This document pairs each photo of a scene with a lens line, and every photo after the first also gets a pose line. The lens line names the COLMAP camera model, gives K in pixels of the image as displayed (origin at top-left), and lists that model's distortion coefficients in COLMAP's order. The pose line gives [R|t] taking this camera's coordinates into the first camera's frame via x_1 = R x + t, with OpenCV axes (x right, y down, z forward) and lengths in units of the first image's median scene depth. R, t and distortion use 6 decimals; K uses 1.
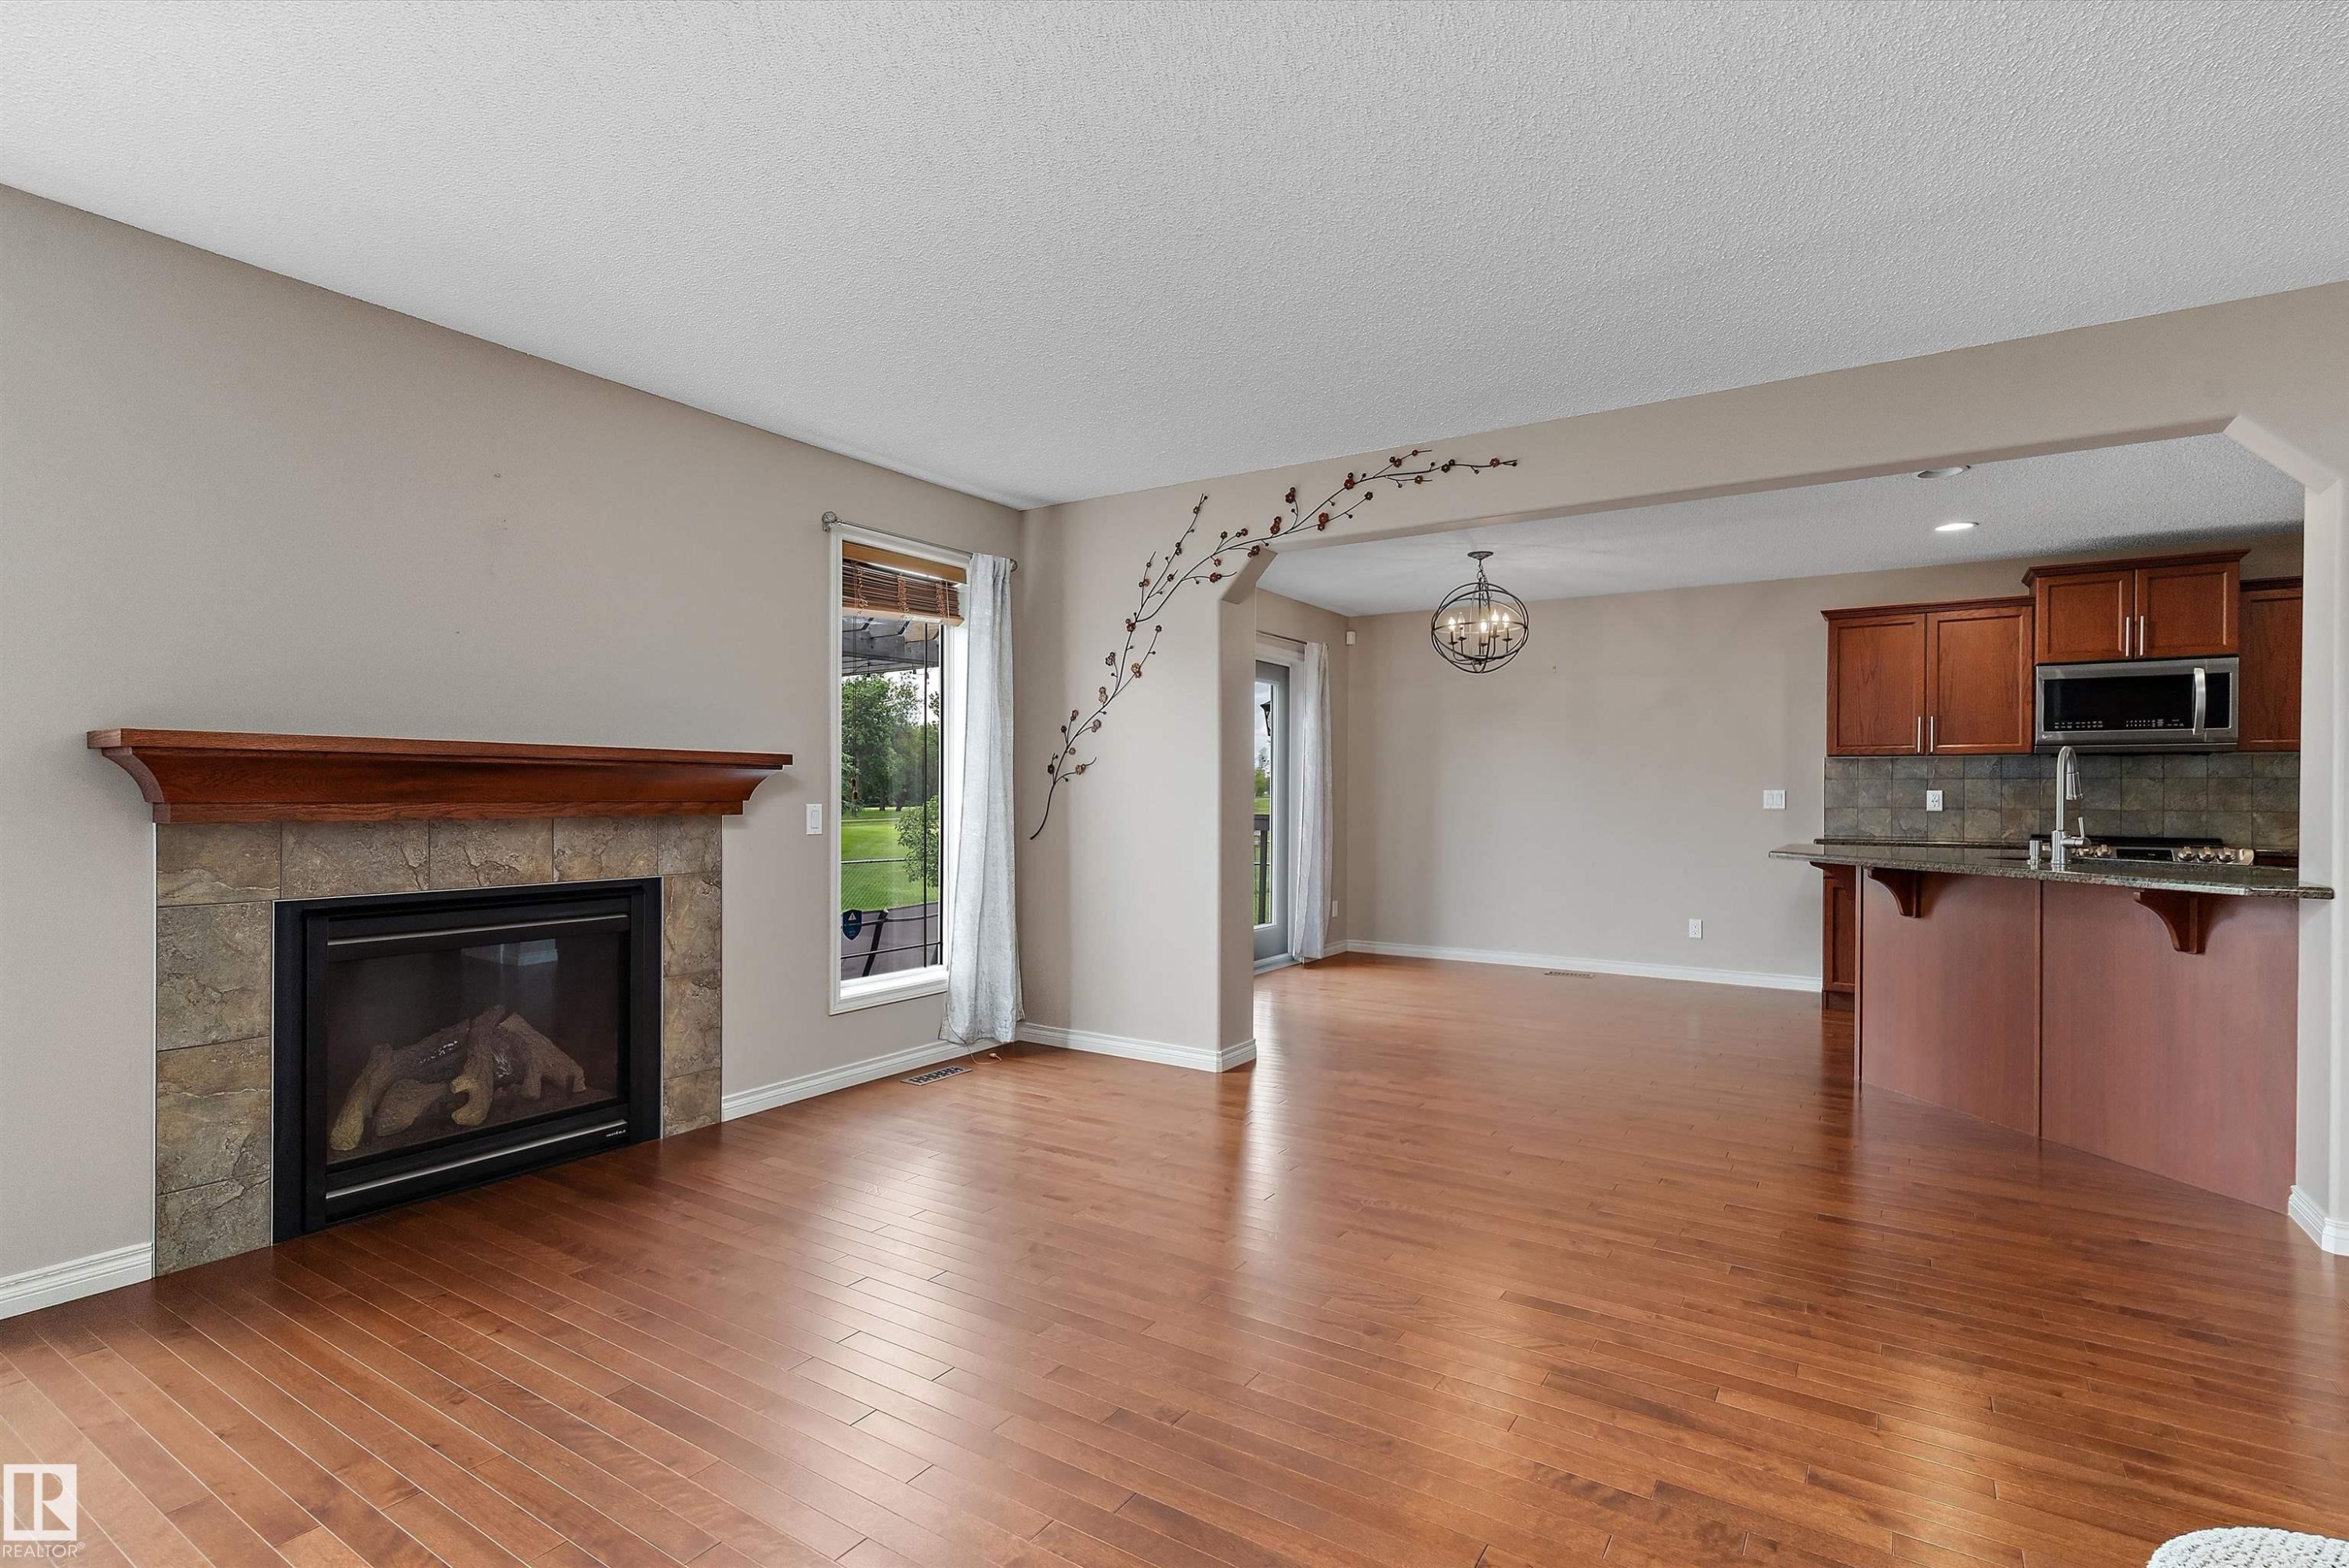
lens RADIAL K [[1130.8, 0, 1177.0], [0, 1130.8, 795.2], [0, 0, 1]] dist [-0.002467, 0.000051]
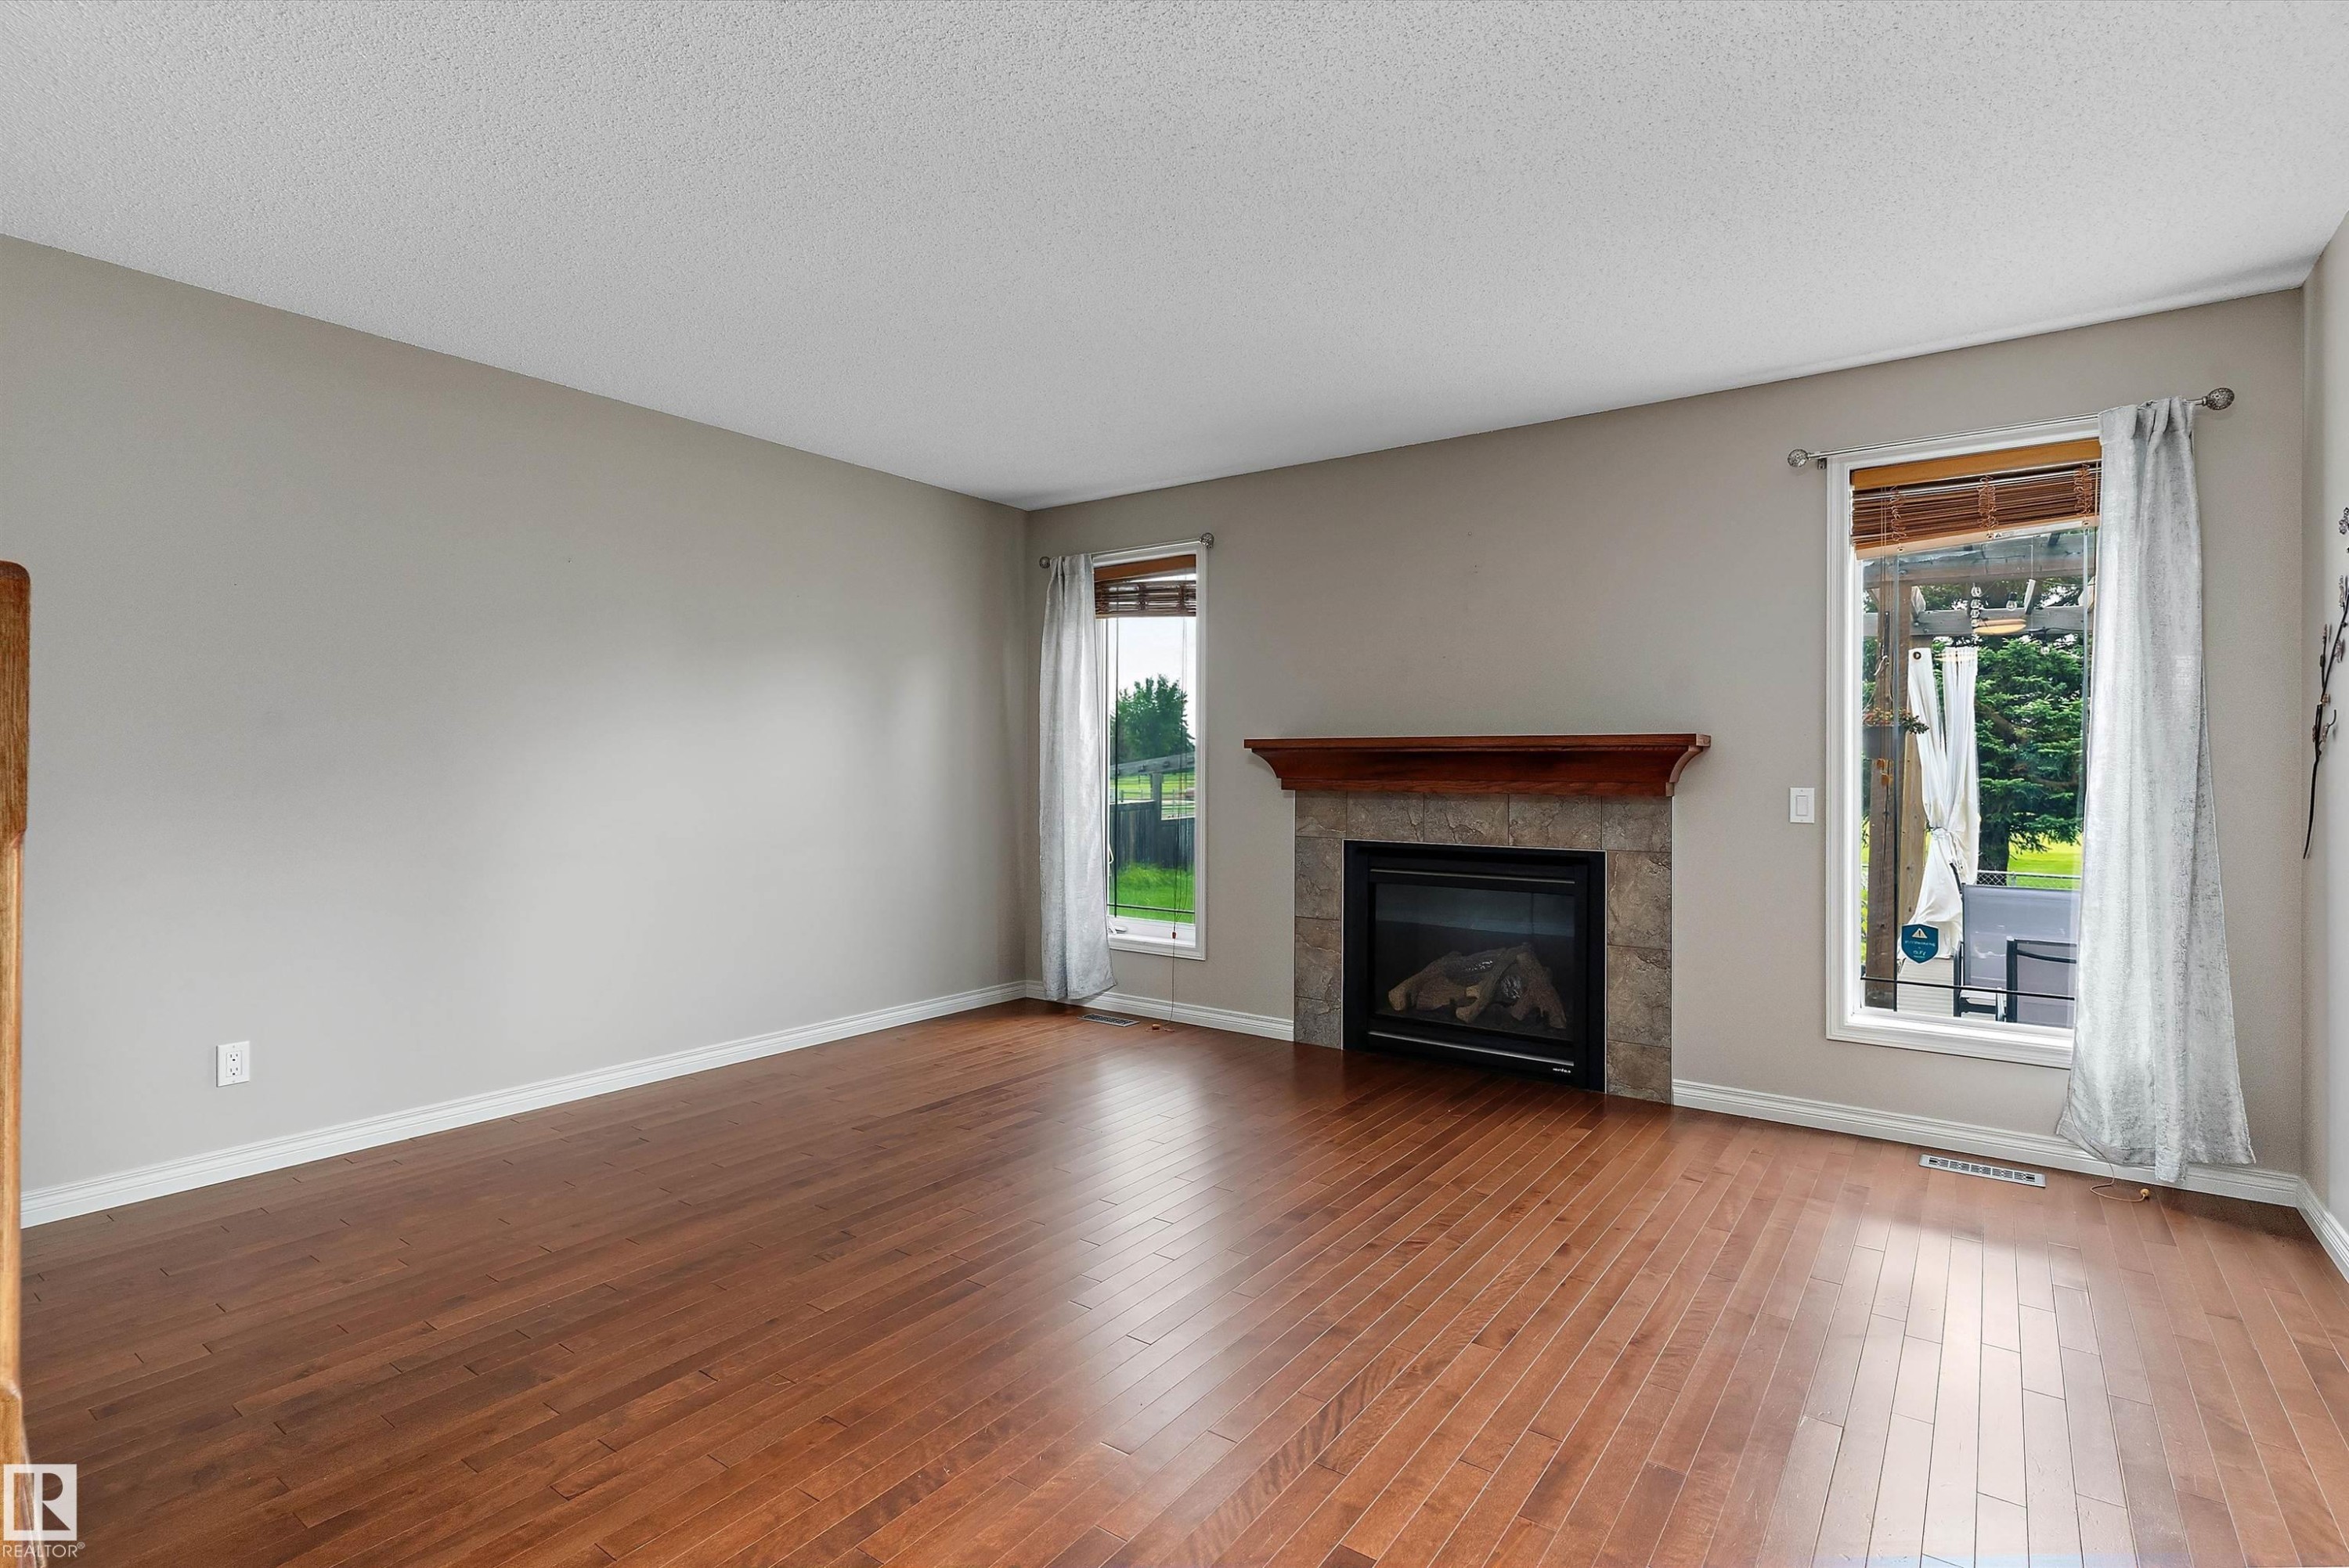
lens RADIAL K [[1130.8, 0, 1174.5], [0, 1130.8, 762.8], [0, 0, 1]] dist [-0.002467, 0.000051]
pose [[-0.058253, -0.011492, -0.998236, 0.697338], [-0.006866, 0.999915, -0.011111, 0.002169], [0.998278, 0.006207, -0.058327, 0.693151]]
